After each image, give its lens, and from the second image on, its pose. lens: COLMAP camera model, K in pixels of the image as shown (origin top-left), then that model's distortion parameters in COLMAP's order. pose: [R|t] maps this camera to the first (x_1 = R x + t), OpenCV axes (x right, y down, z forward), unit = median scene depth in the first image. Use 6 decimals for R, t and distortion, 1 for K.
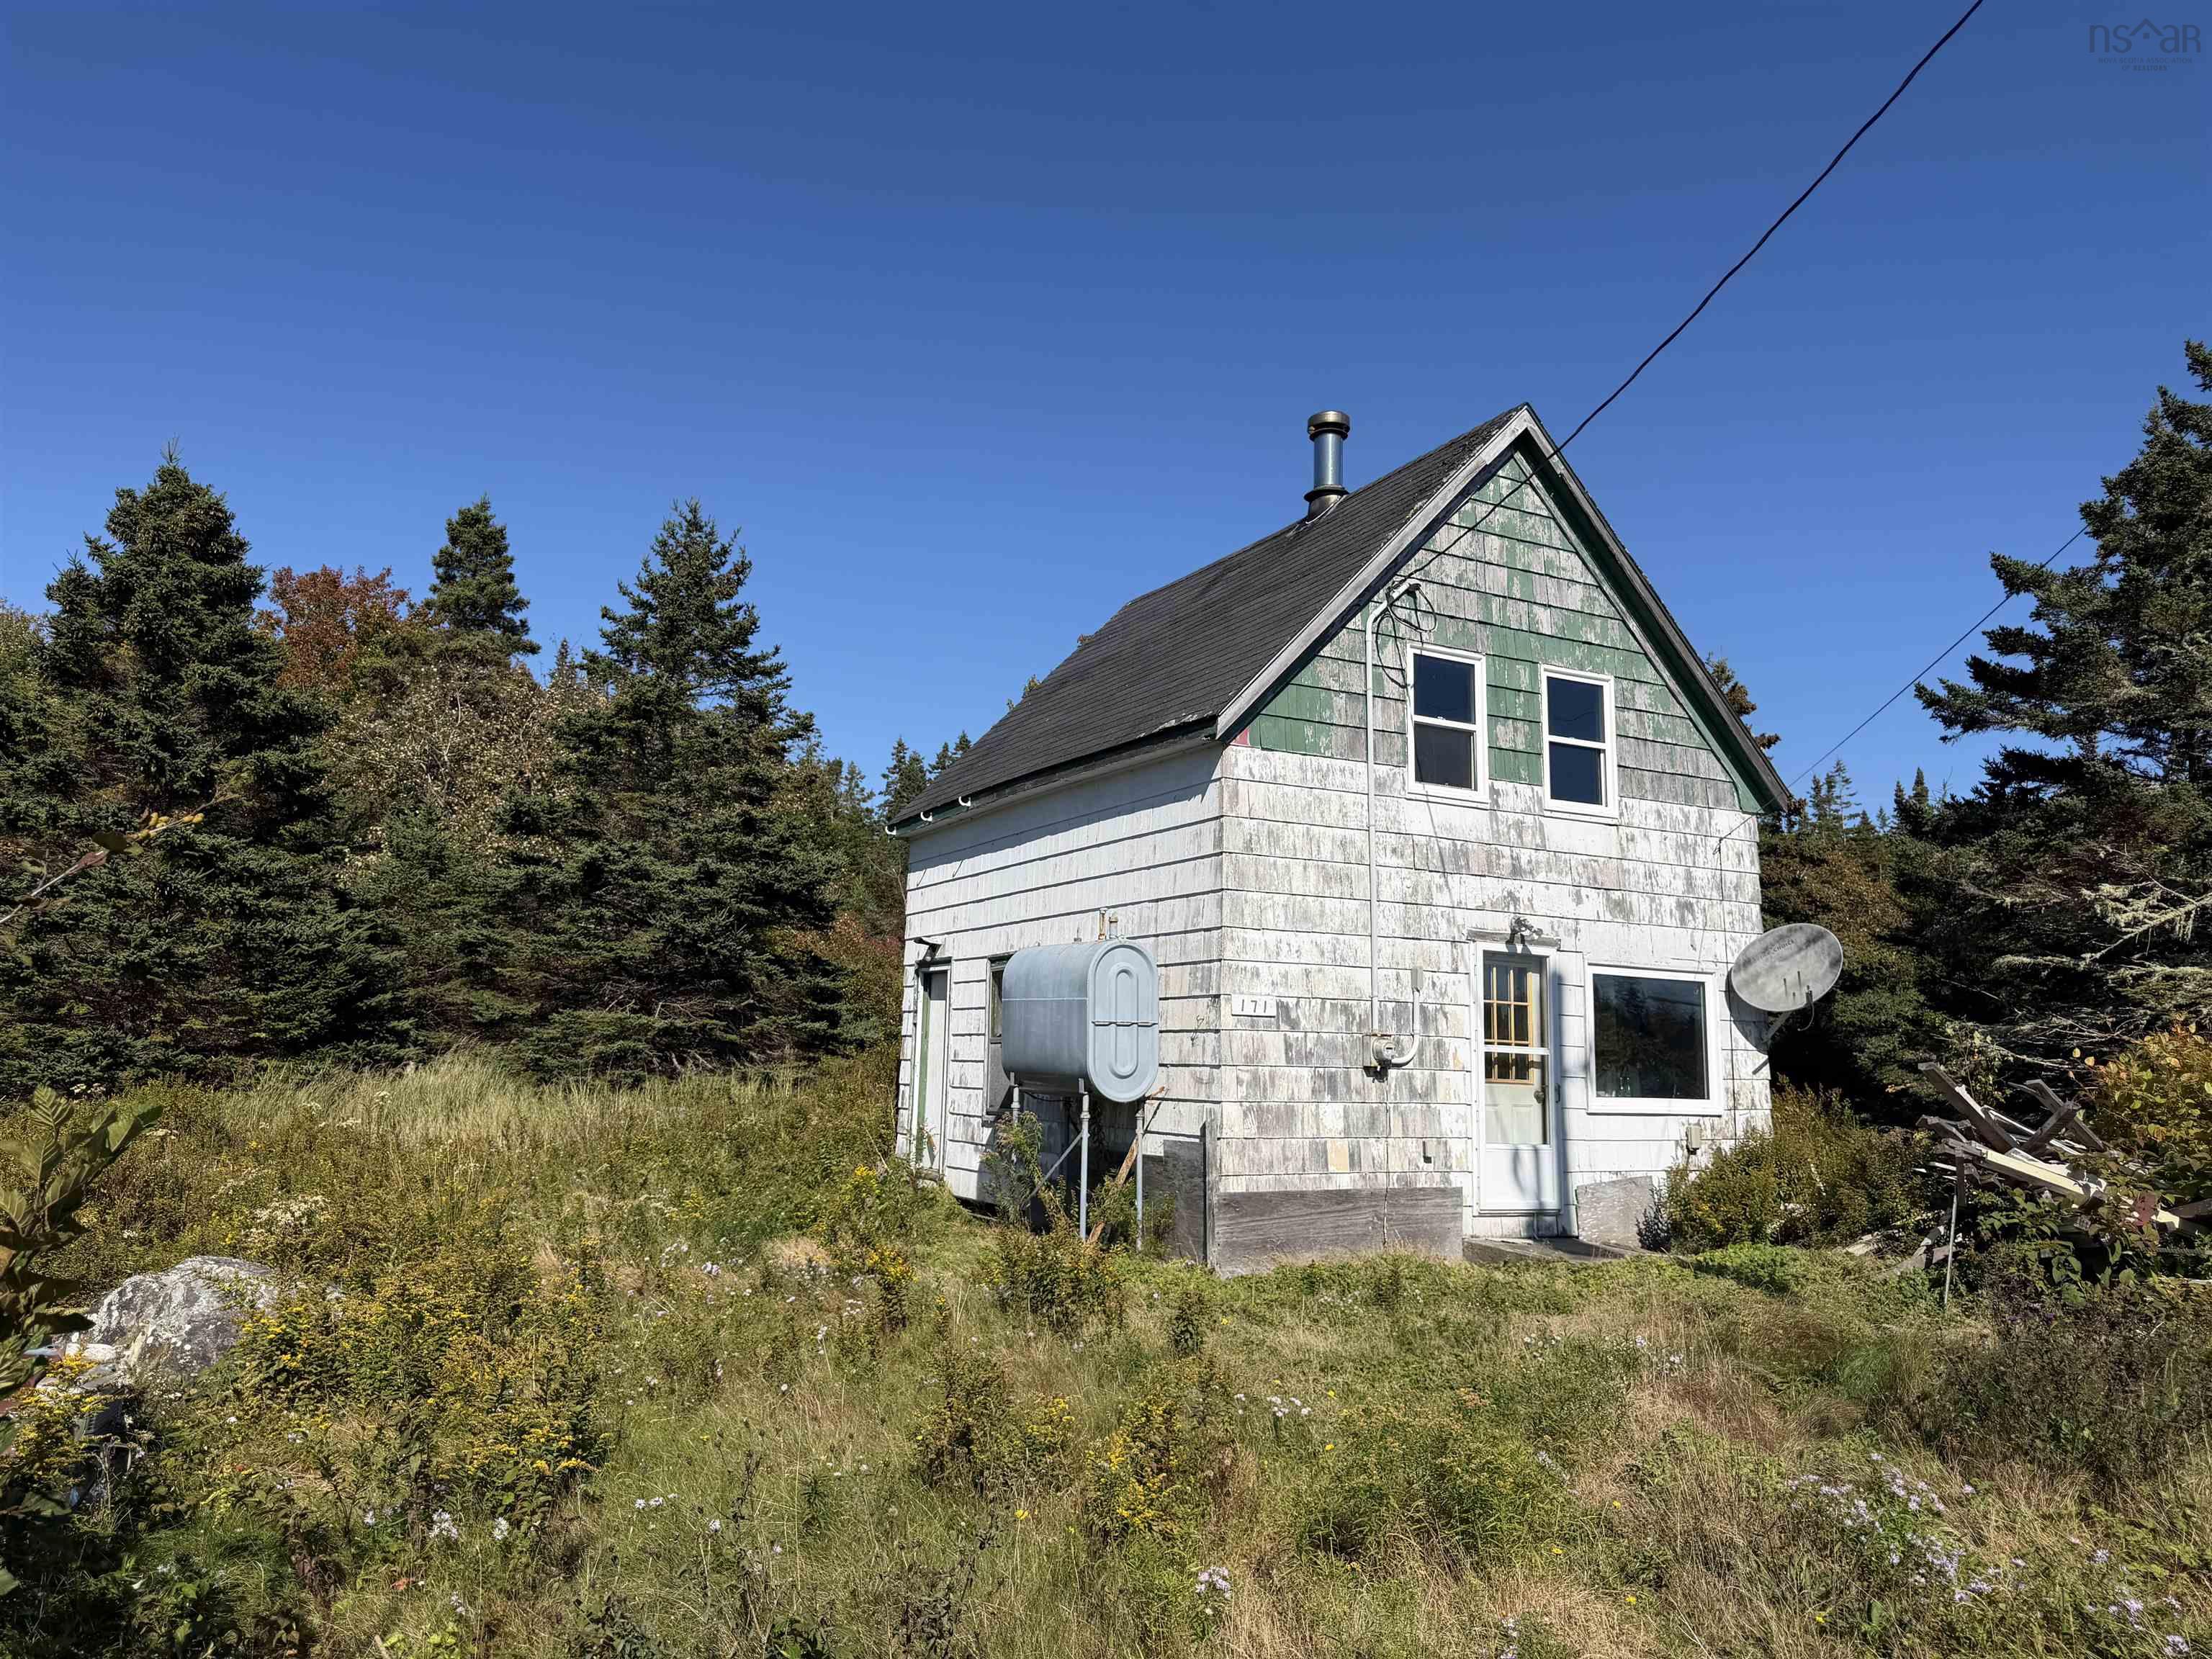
lens RADIAL K [[1553.8, 0, 1102.9], [0, 1553.8, 819.4], [0, 0, 1]] dist [0.090471, -0.113819]
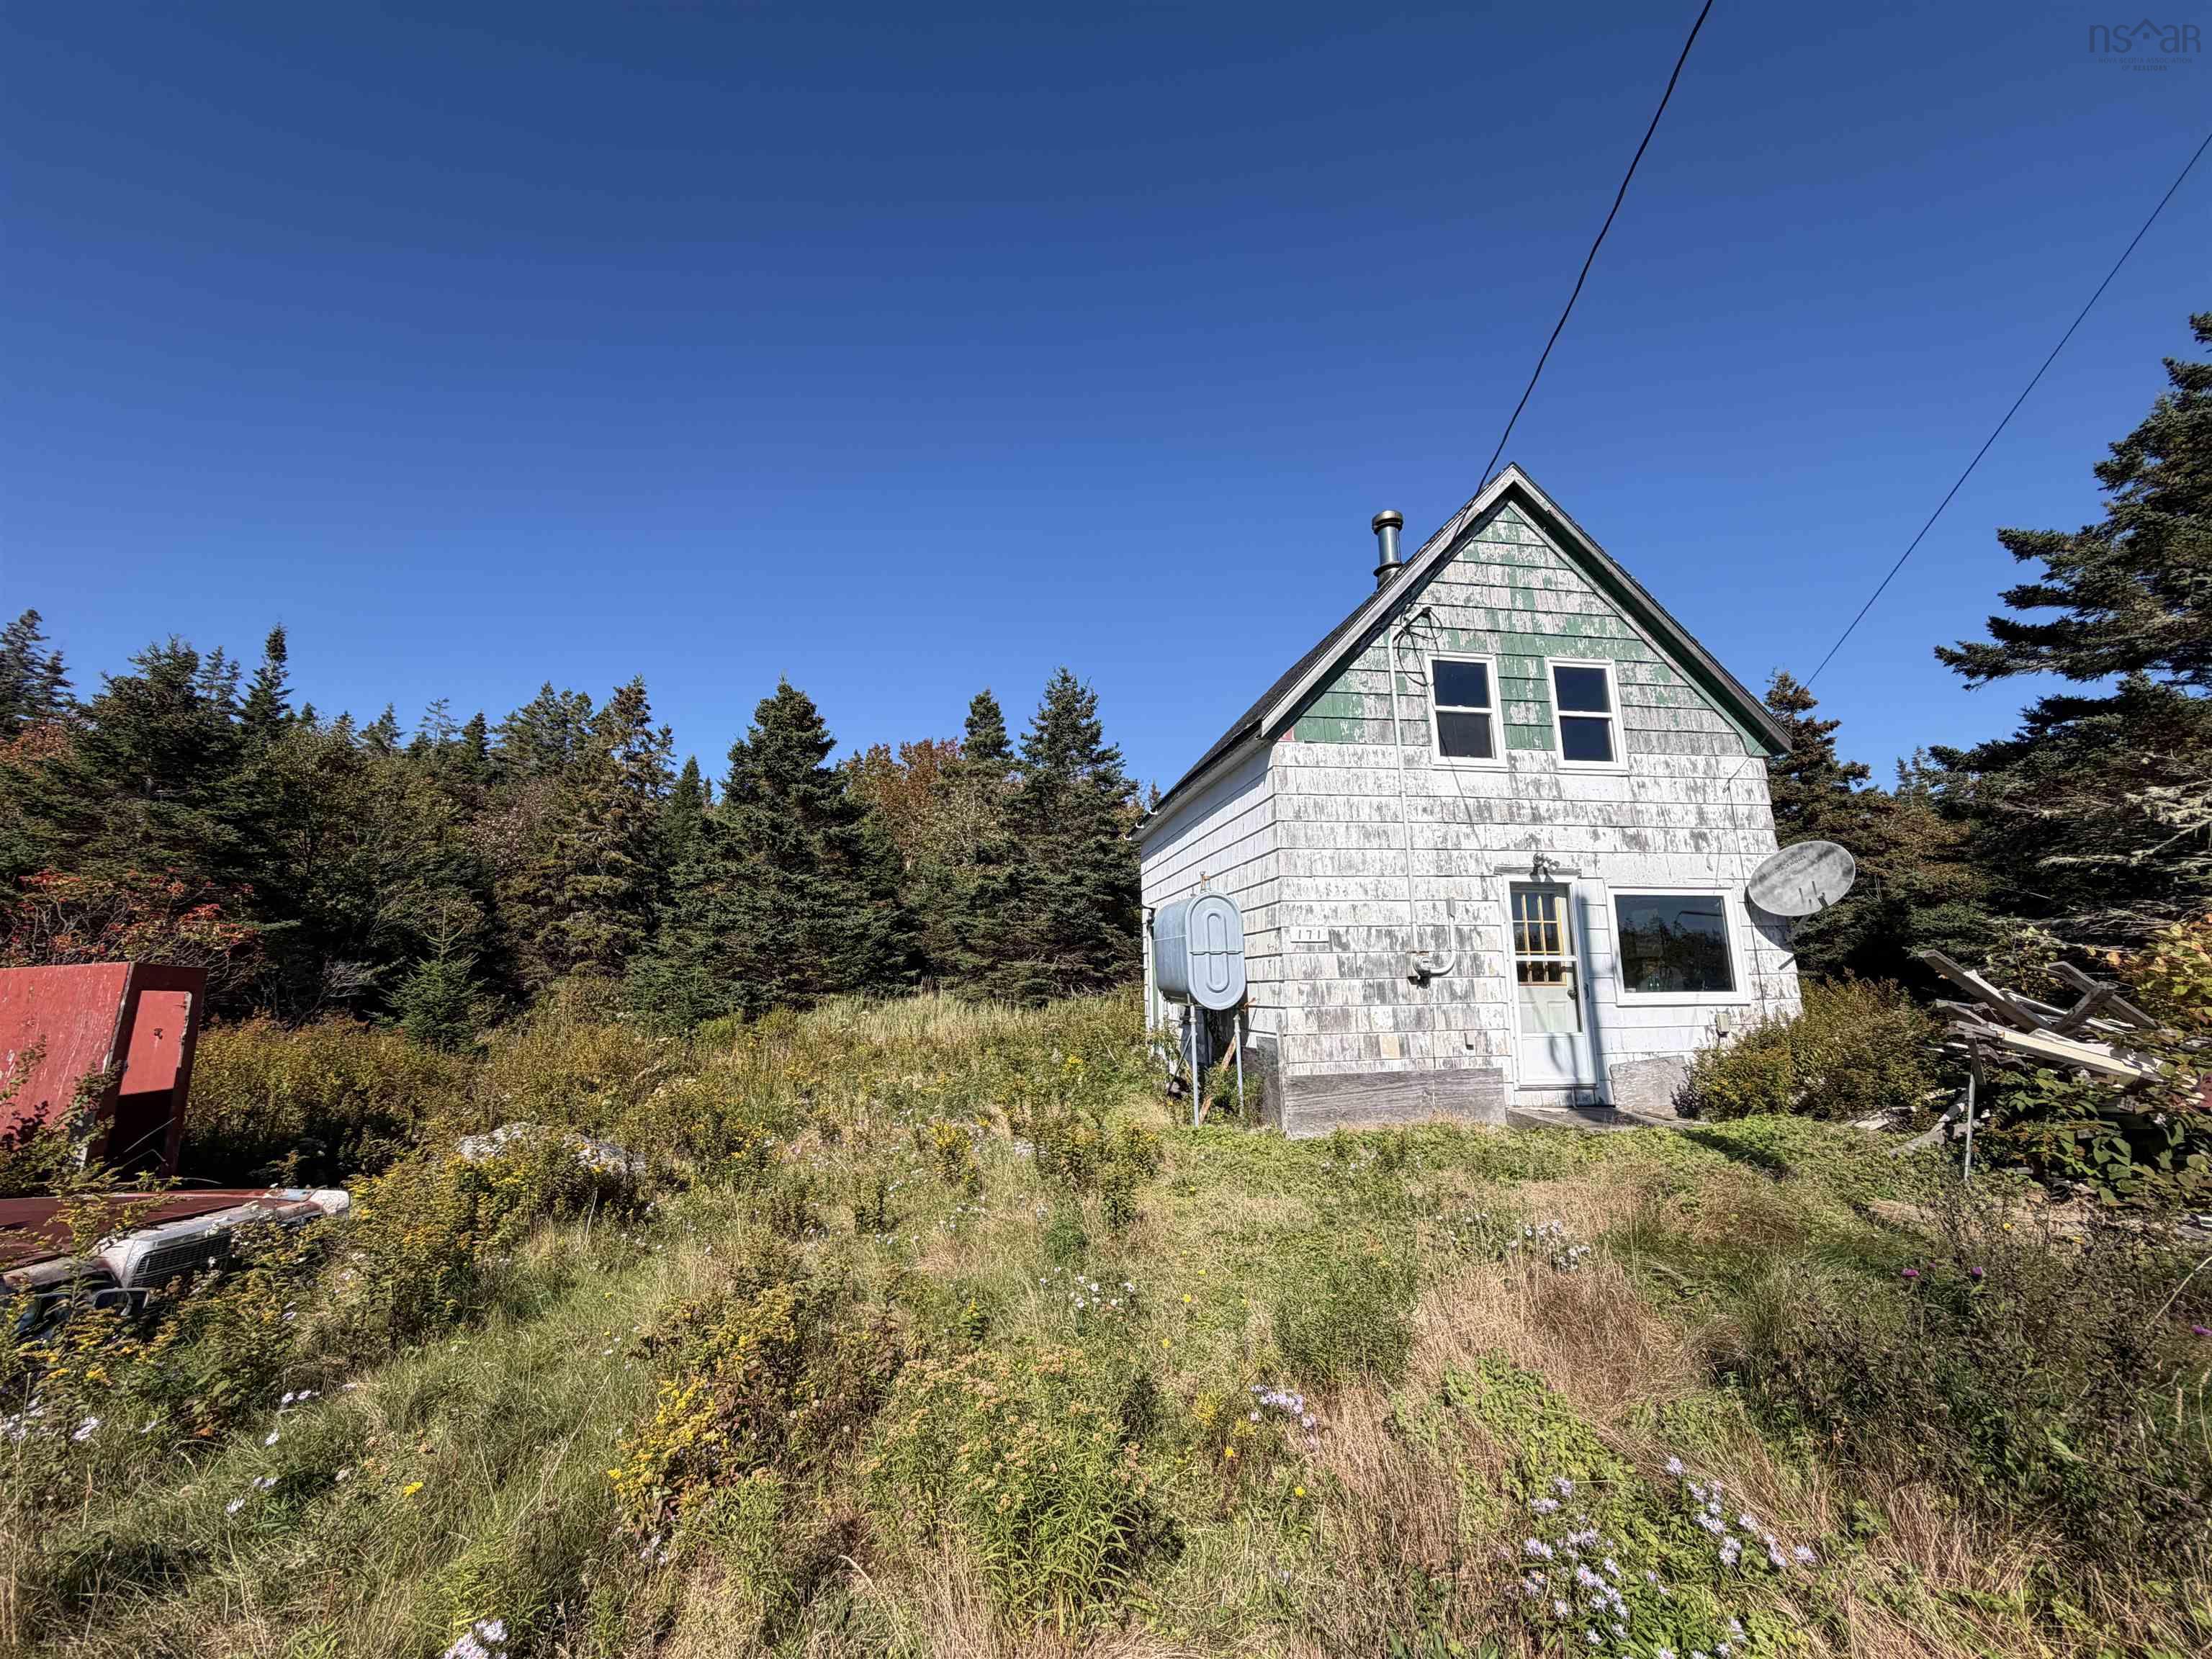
lens RADIAL K [[877.6, 0, 1100.4], [0, 877.6, 828.6], [0, 0, 1]] dist [-0.000700, -0.000178]
pose [[0.943010, -0.091216, -0.320019, 0.152835], [0.083044, 0.995778, -0.039120, 0.038656], [0.322236, 0.010315, 0.946603, 0.202734]]
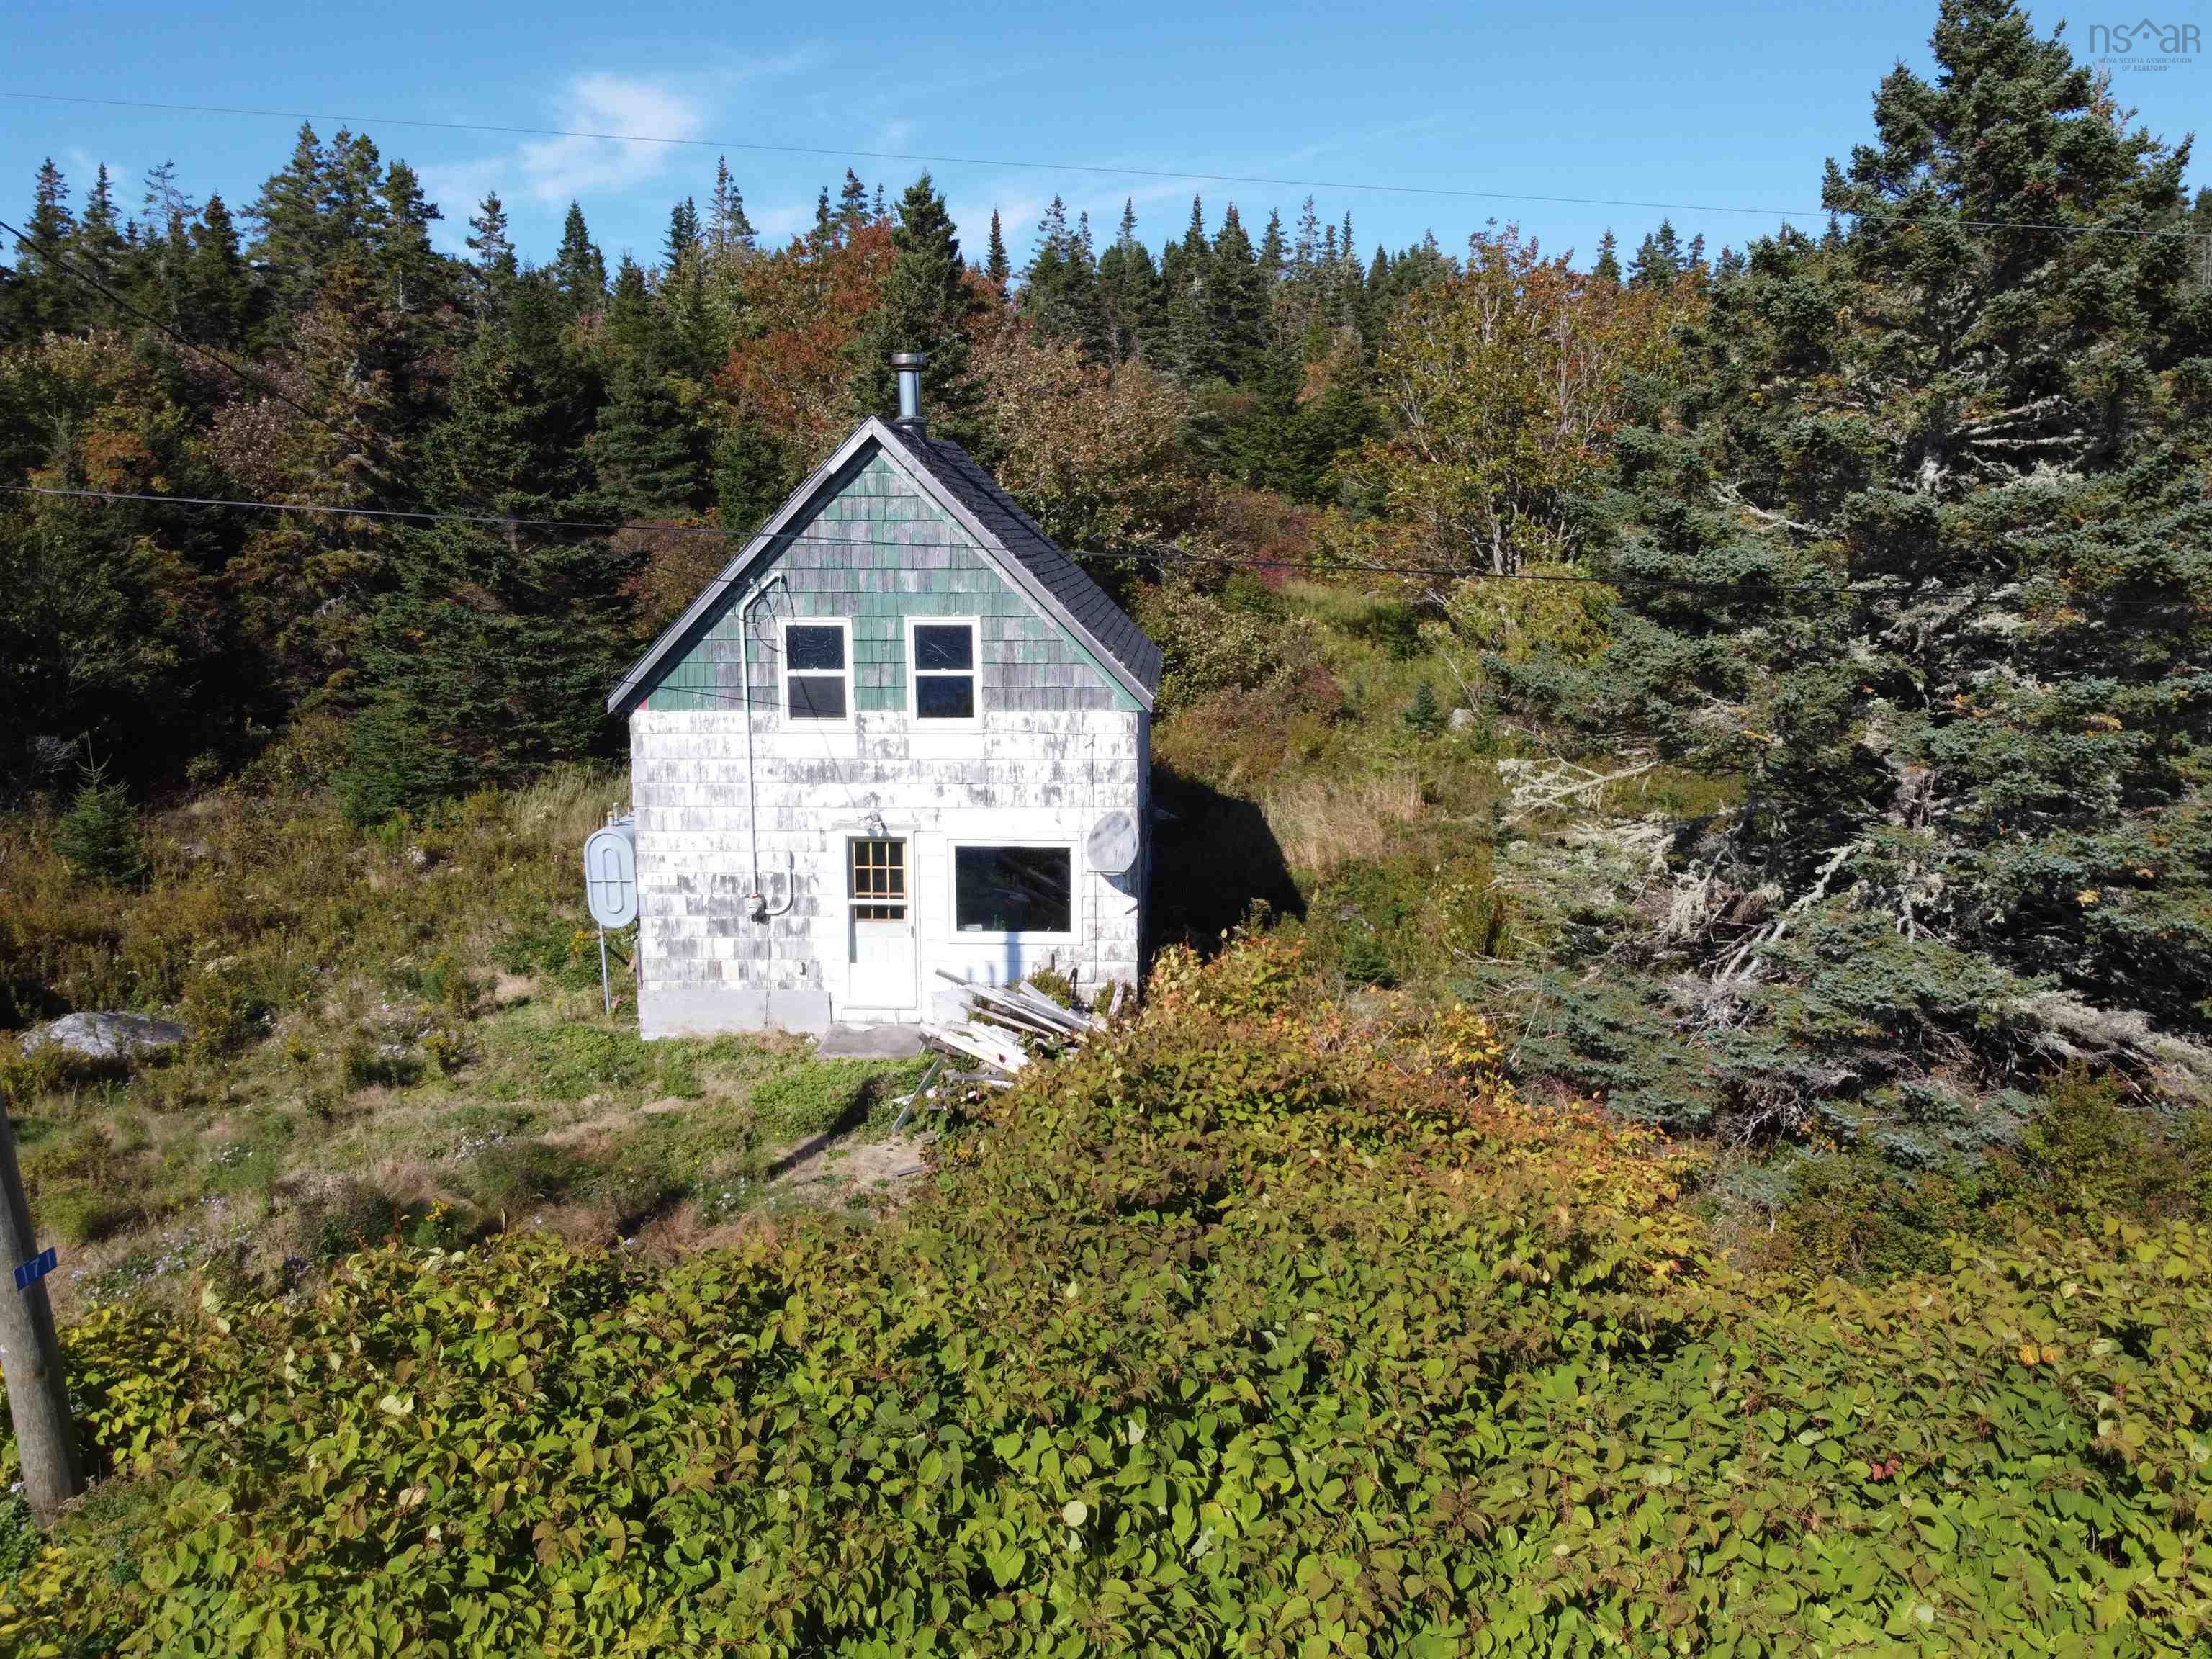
lens RADIAL K [[1695.1, 0, 1105.5], [0, 1695.1, 817.3], [0, 0, 1]] dist [0.002757, -0.004854]
pose [[0.851365, 0.066303, -0.520366, 1.176298], [0.102359, 0.951915, 0.288758, -0.333640], [0.514490, -0.299102, 0.803640, -0.106056]]
